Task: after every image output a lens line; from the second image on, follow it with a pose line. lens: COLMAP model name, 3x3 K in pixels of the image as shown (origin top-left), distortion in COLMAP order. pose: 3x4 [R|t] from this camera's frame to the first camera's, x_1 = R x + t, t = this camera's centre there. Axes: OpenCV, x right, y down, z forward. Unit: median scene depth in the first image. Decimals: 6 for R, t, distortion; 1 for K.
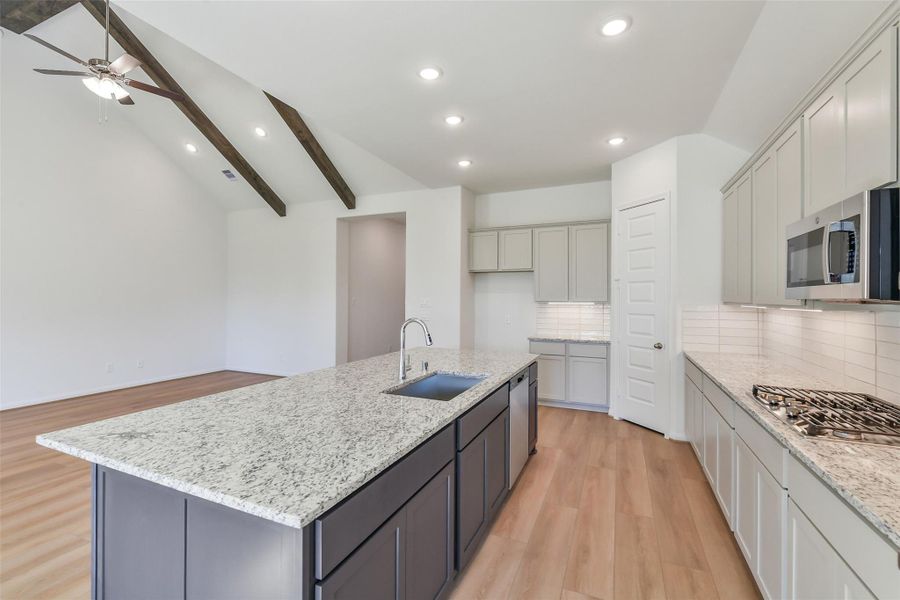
lens RADIAL K [[391.7, 0, 450.7], [0, 391.7, 297.0], [0, 0, 1]] dist [-0.000338, -0.000263]
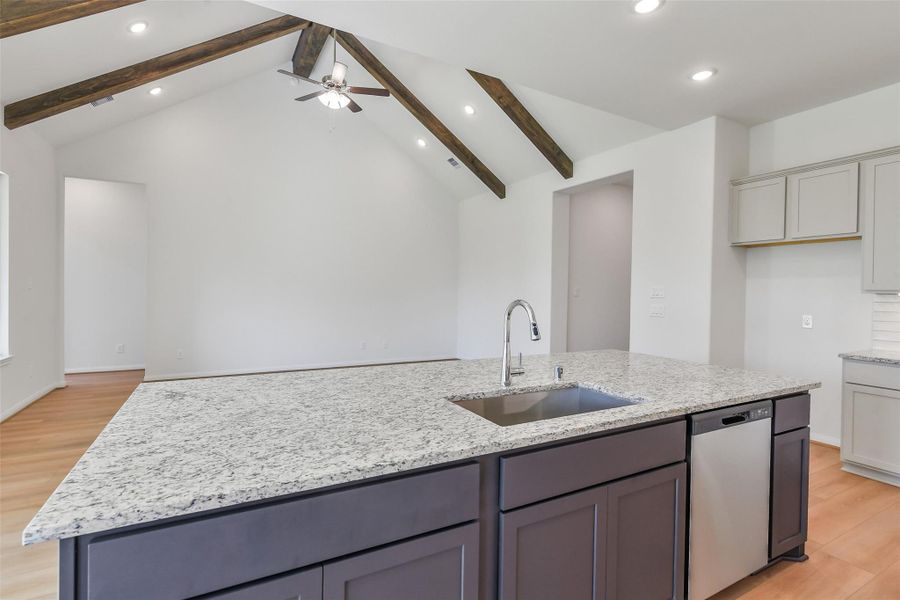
lens RADIAL K [[433.3, 0, 449.8], [0, 433.3, 296.1], [0, 0, 1]] dist [-0.002769, 0.000767]
pose [[0.789474, 0.014676, -0.613608, 0.144862], [-0.010894, 0.999892, 0.009899, 0.021623], [0.613687, -0.001130, 0.789549, 0.167933]]
